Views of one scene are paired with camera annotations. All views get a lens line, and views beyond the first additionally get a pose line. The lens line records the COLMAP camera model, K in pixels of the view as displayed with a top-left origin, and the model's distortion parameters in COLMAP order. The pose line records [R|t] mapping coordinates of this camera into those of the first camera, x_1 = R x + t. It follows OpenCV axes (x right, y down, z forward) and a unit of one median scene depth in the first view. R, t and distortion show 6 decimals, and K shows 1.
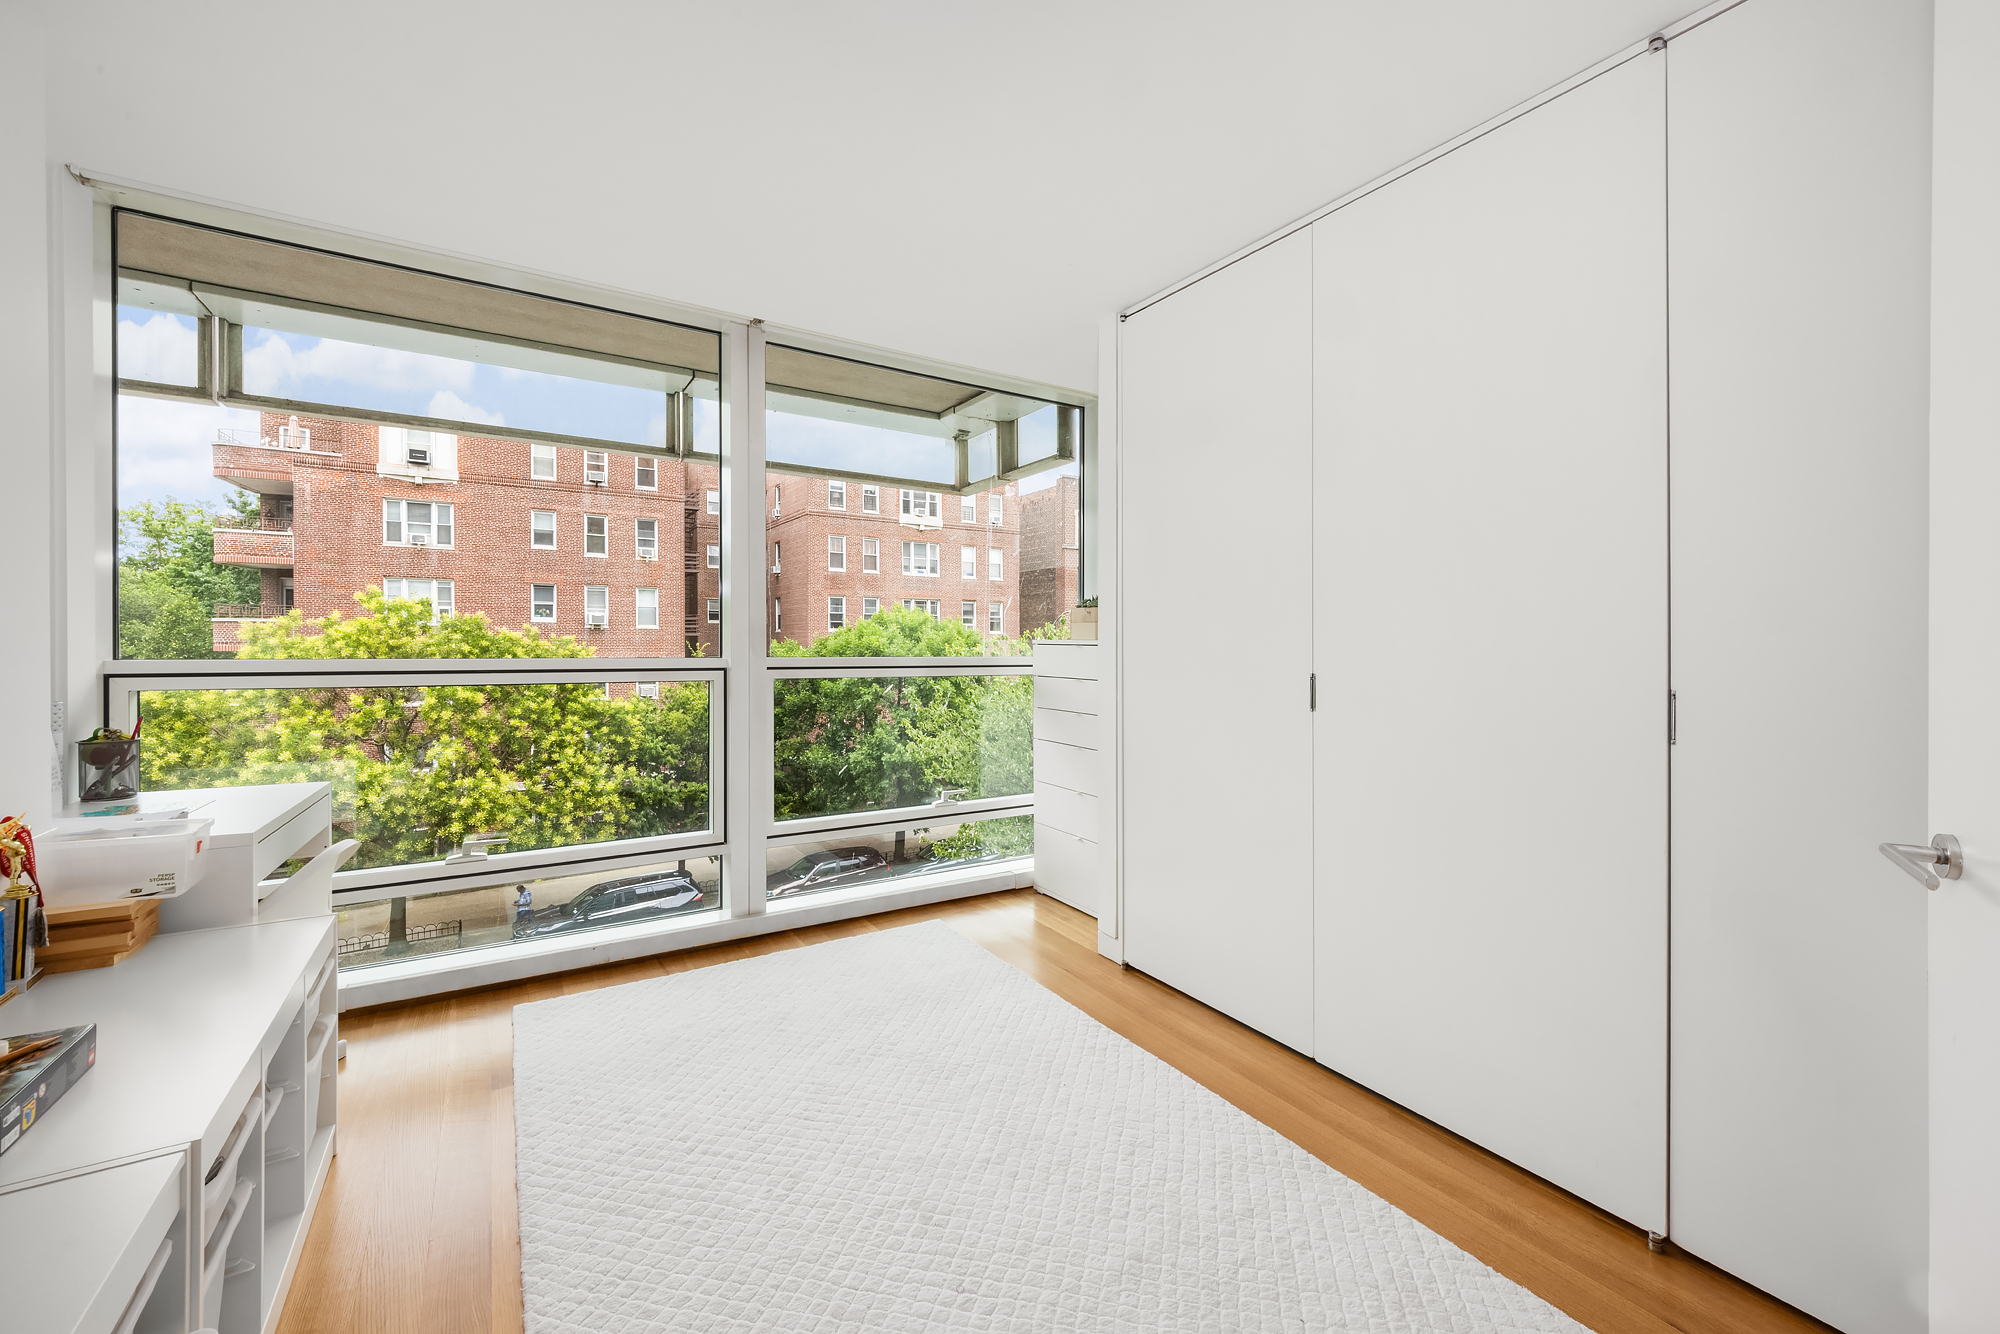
lens RADIAL K [[772.4, 0, 1005.0], [0, 772.4, 659.7], [0, 0, 1]] dist [0.015044, -0.002282]
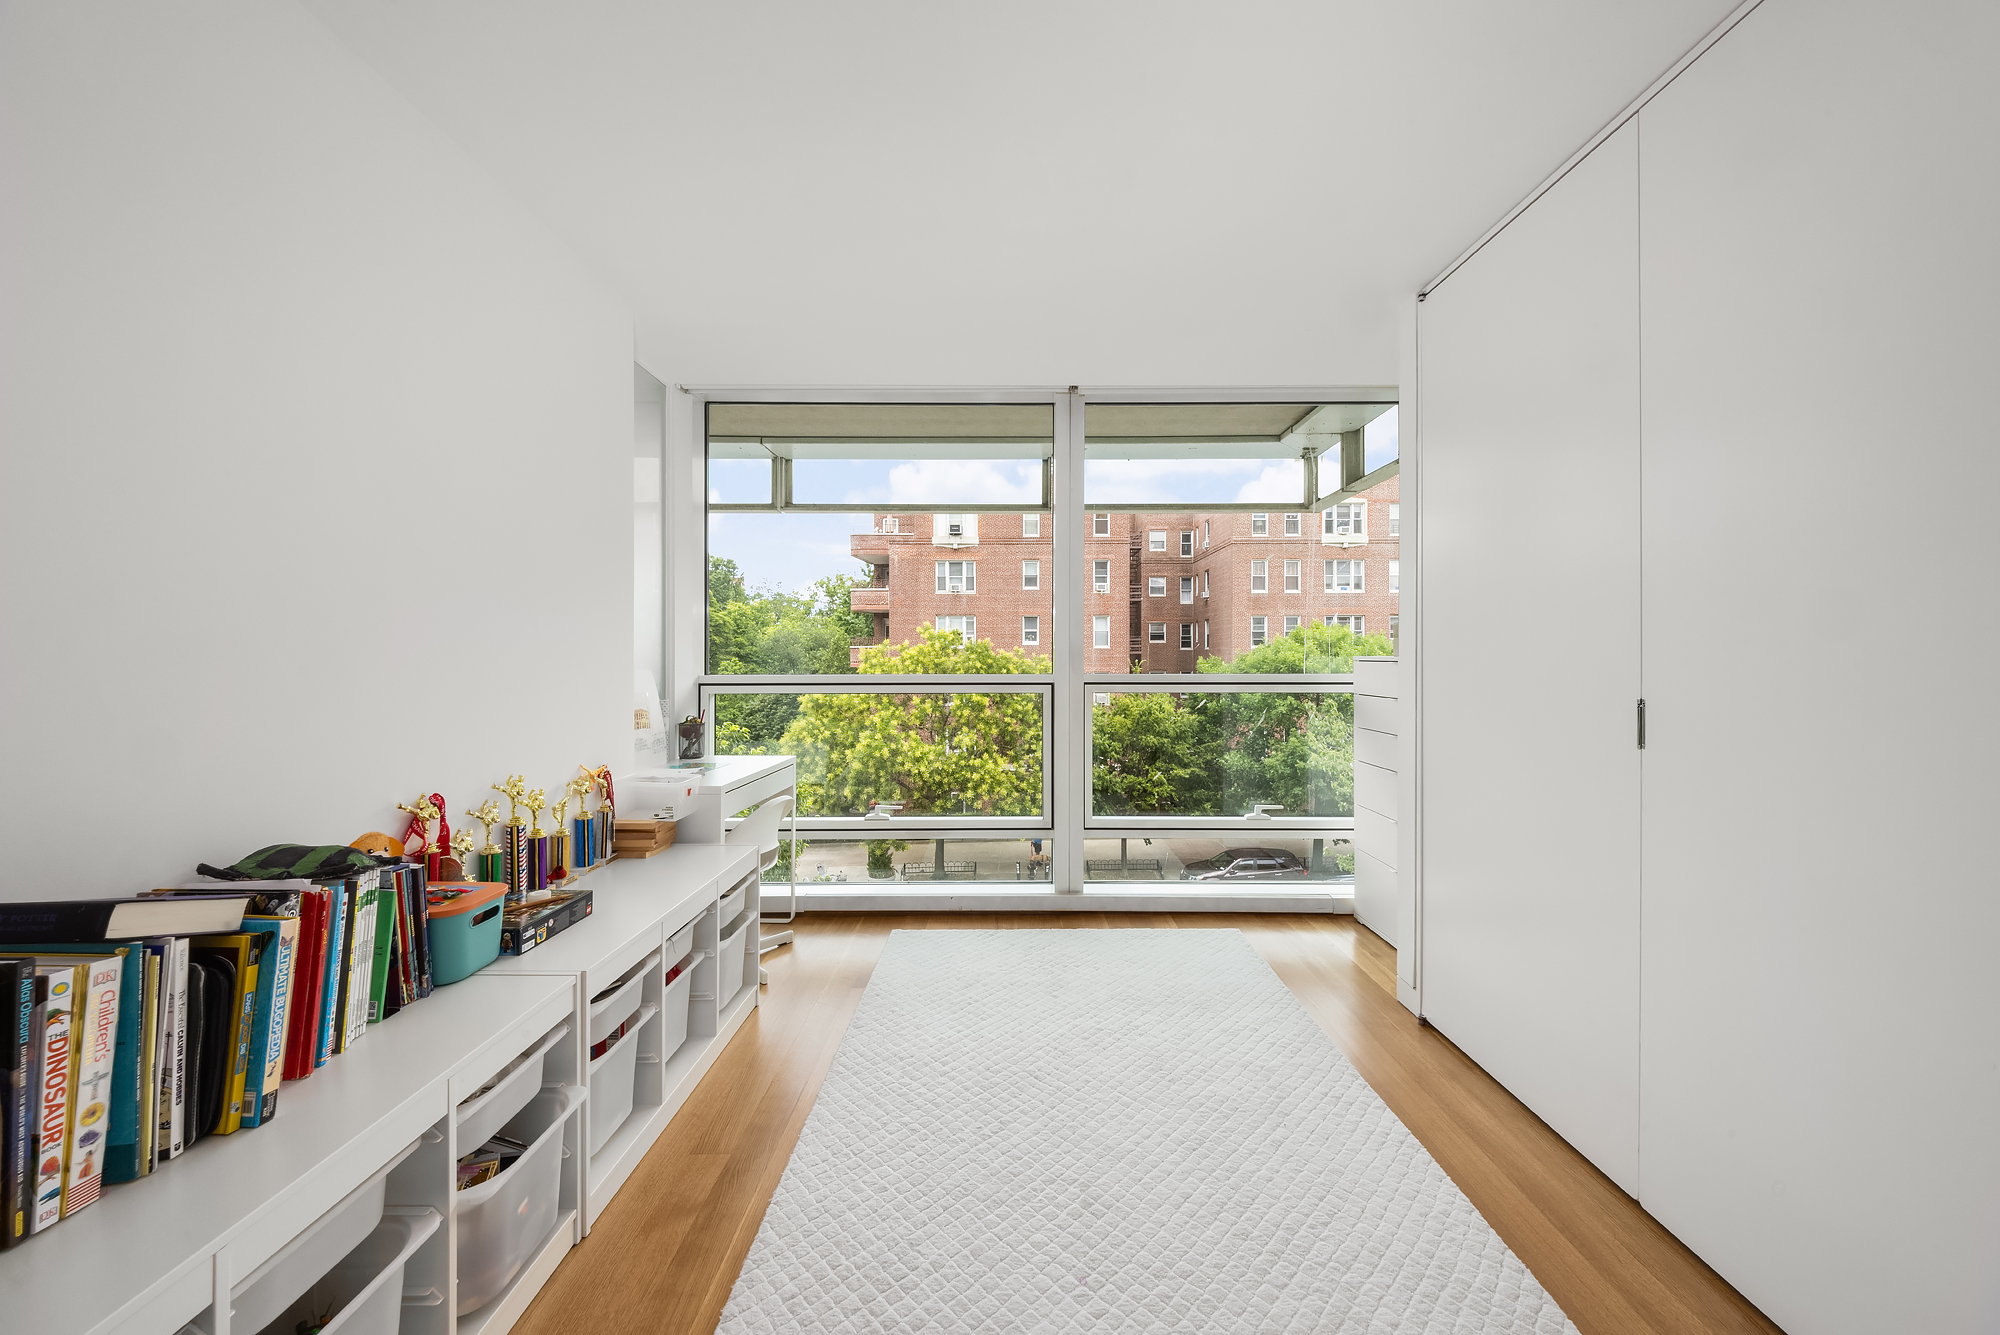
lens RADIAL K [[687.3, 0, 1037.8], [0, 687.3, 676.7], [0, 0, 1]] dist [0.003729, -0.000741]
pose [[0.859386, 0.005733, -0.511296, 0.100305], [-0.003624, 0.999980, 0.005120, -0.002529], [0.511315, -0.002547, 0.859390, 0.049153]]
